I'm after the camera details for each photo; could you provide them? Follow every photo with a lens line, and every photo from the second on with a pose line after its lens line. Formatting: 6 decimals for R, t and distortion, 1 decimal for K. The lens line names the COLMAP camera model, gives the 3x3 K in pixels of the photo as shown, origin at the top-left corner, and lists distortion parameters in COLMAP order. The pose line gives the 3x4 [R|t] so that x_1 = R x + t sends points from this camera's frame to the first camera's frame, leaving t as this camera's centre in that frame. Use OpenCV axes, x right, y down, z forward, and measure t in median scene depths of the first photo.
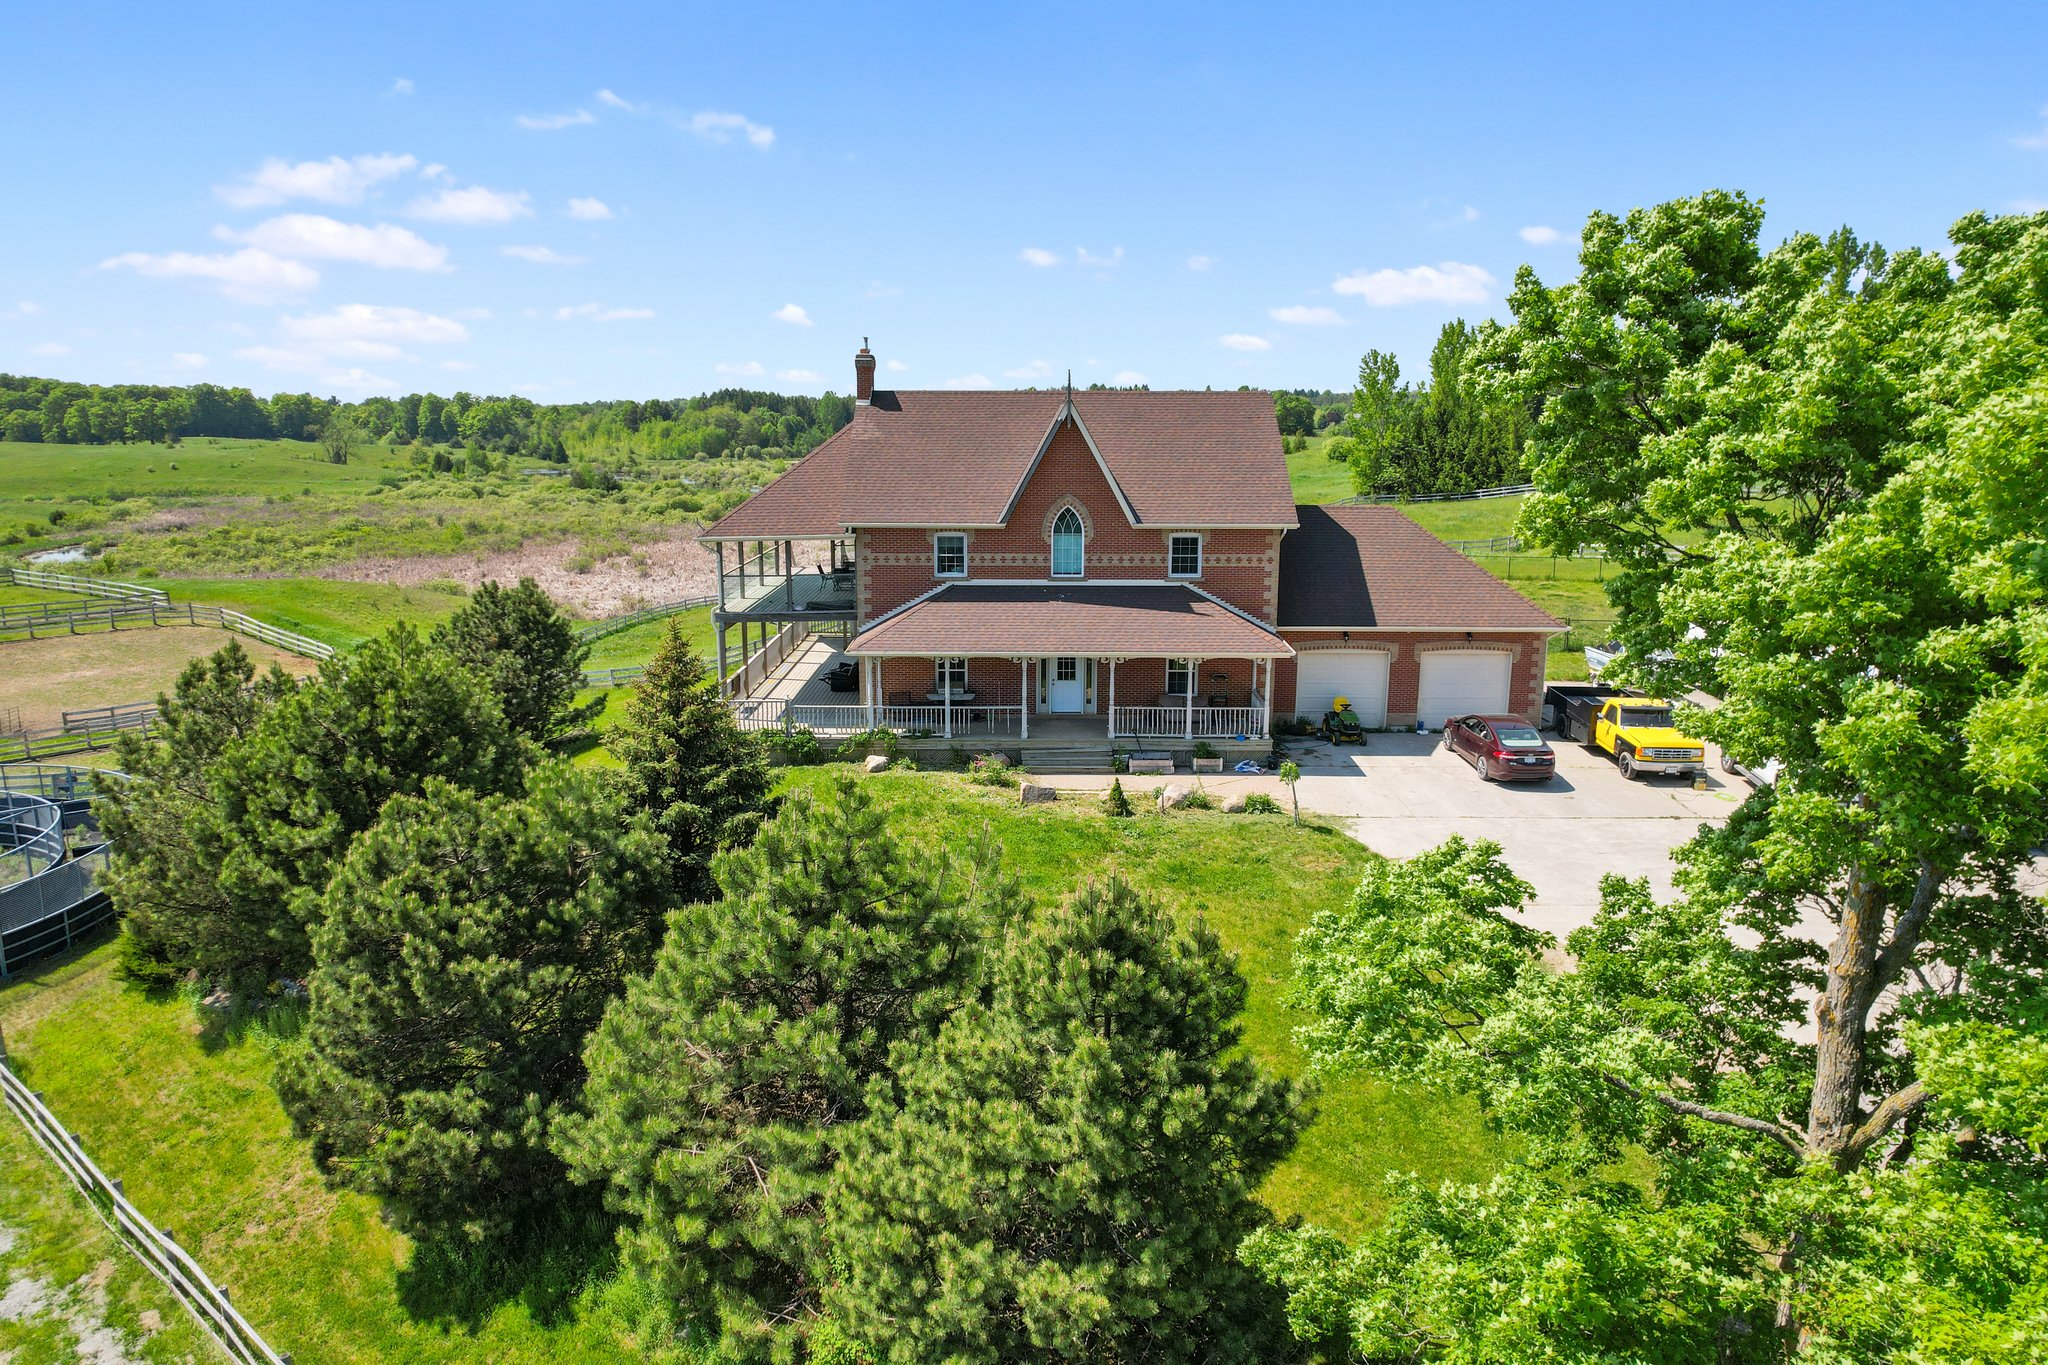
lens RADIAL K [[1308.7, 0, 1025.5], [0, 1308.7, 680.8], [0, 0, 1]] dist [-0.076177, 0.070679]
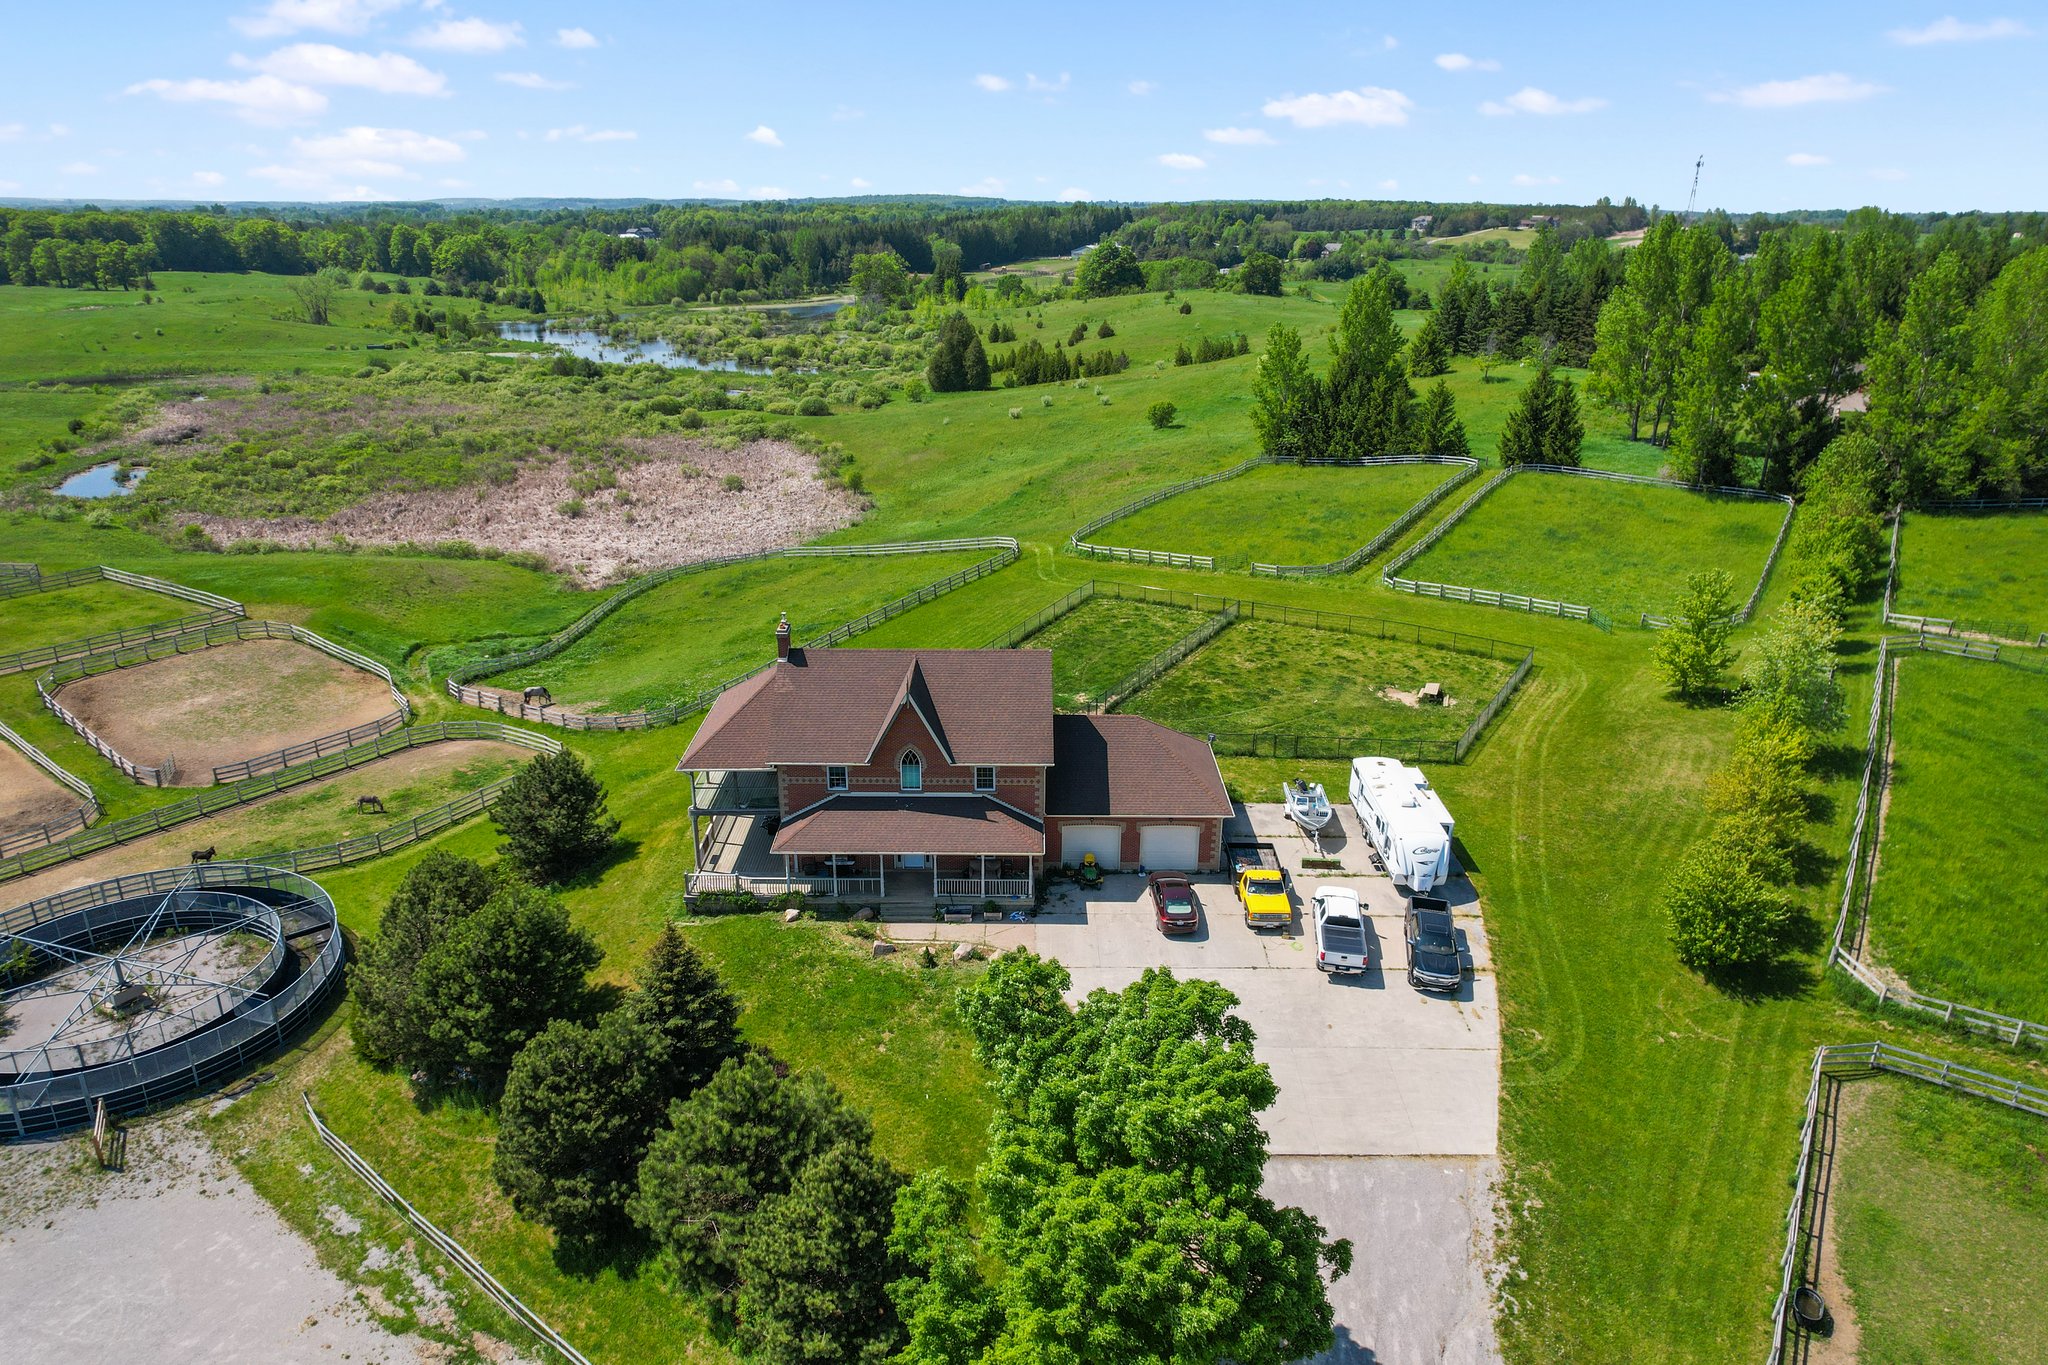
lens RADIAL K [[1308.7, 0, 1025.5], [0, 1308.7, 680.8], [0, 0, 1]] dist [-0.076177, 0.070679]
pose [[0.999953, 0.001333, 0.009568, 0.162495], [-0.002748, 0.988765, 0.149452, -0.468585], [-0.009261, -0.149471, 0.988723, -0.576539]]
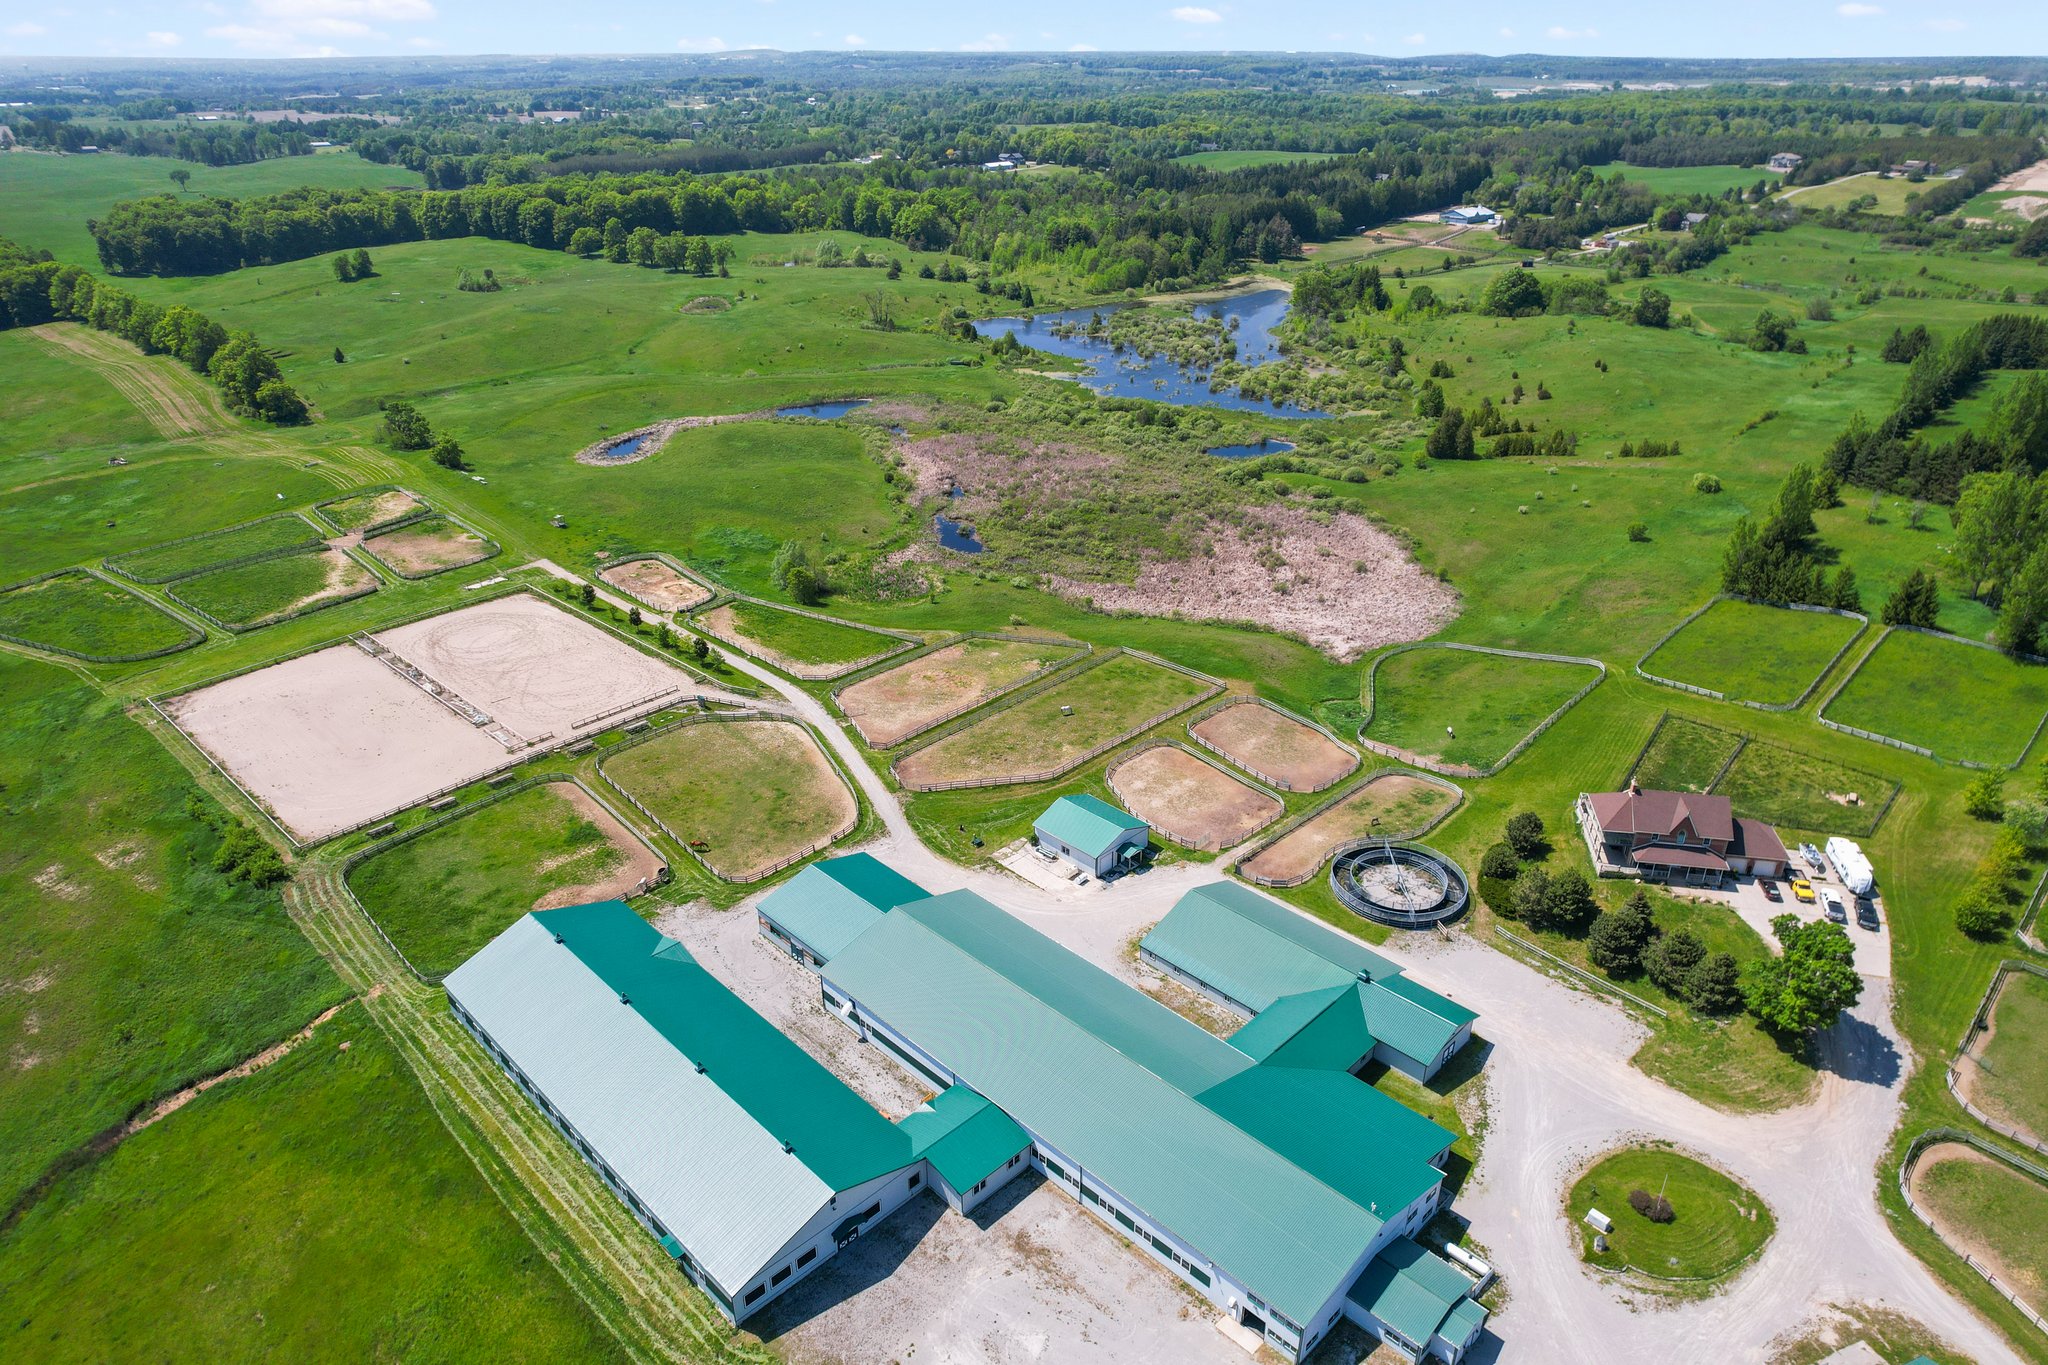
lens RADIAL K [[1317.2, 0, 1026.0], [0, 1317.2, 689.6], [0, 0, 1]] dist [-0.083878, 0.080207]
pose [[0.983195, 0.077042, -0.165507, -1.628182], [-0.031813, 0.965024, 0.260225, -1.835514], [0.179766, -0.250586, 0.951257, -3.906164]]
